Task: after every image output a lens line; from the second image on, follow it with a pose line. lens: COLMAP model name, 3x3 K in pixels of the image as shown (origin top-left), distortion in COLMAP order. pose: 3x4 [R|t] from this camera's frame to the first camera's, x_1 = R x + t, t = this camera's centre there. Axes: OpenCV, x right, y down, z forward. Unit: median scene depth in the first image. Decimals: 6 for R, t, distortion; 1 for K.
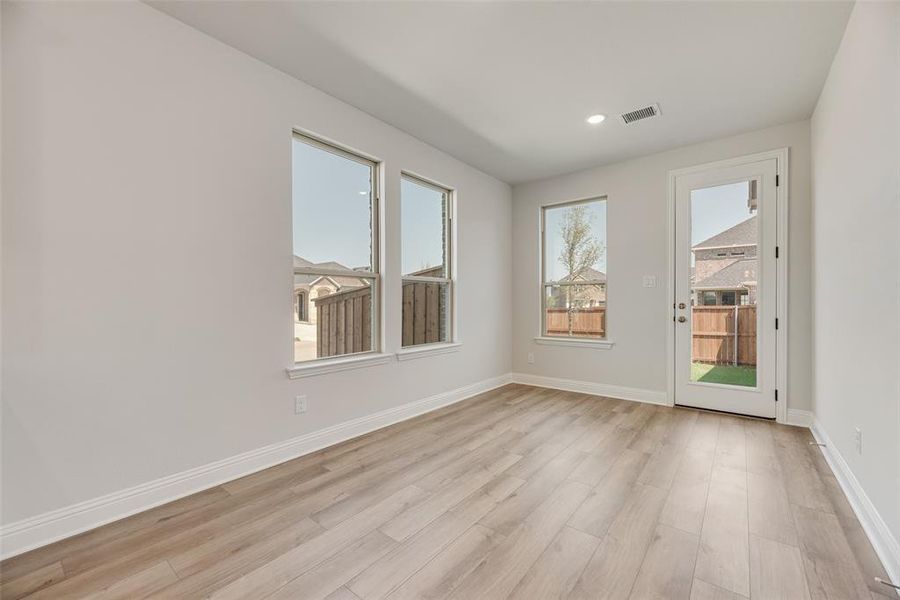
lens RADIAL K [[363.7, 0, 453.9], [0, 363.7, 305.7], [0, 0, 1]] dist [-0.000126, -0.000371]
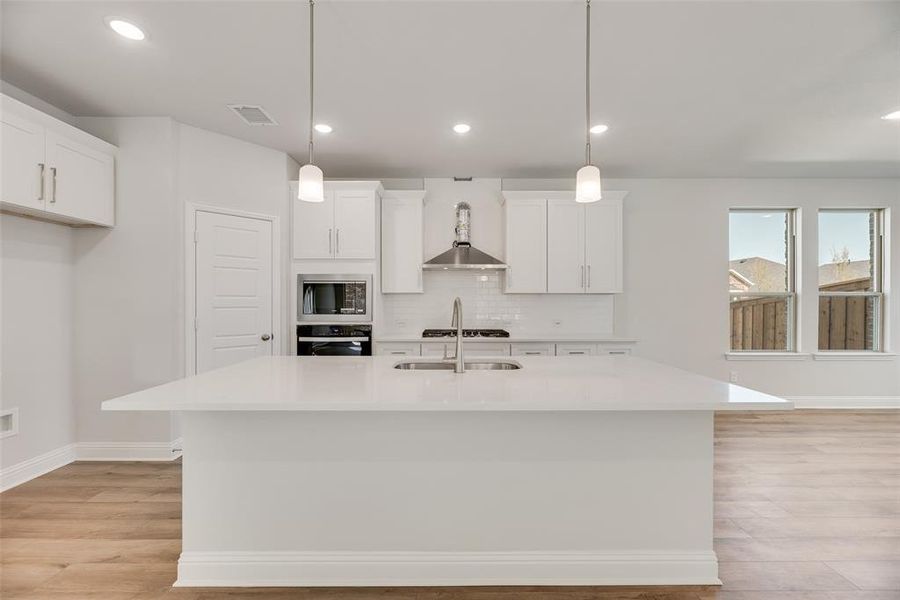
lens RADIAL K [[363.7, 0, 450.2], [0, 363.7, 303.0], [0, 0, 1]] dist [-0.000126, -0.000371]
pose [[0.619415, 0.005211, -0.785046, 0.044588], [-0.006047, 0.999980, 0.001867, -0.035365], [0.785040, 0.003591, 0.619434, -0.641113]]
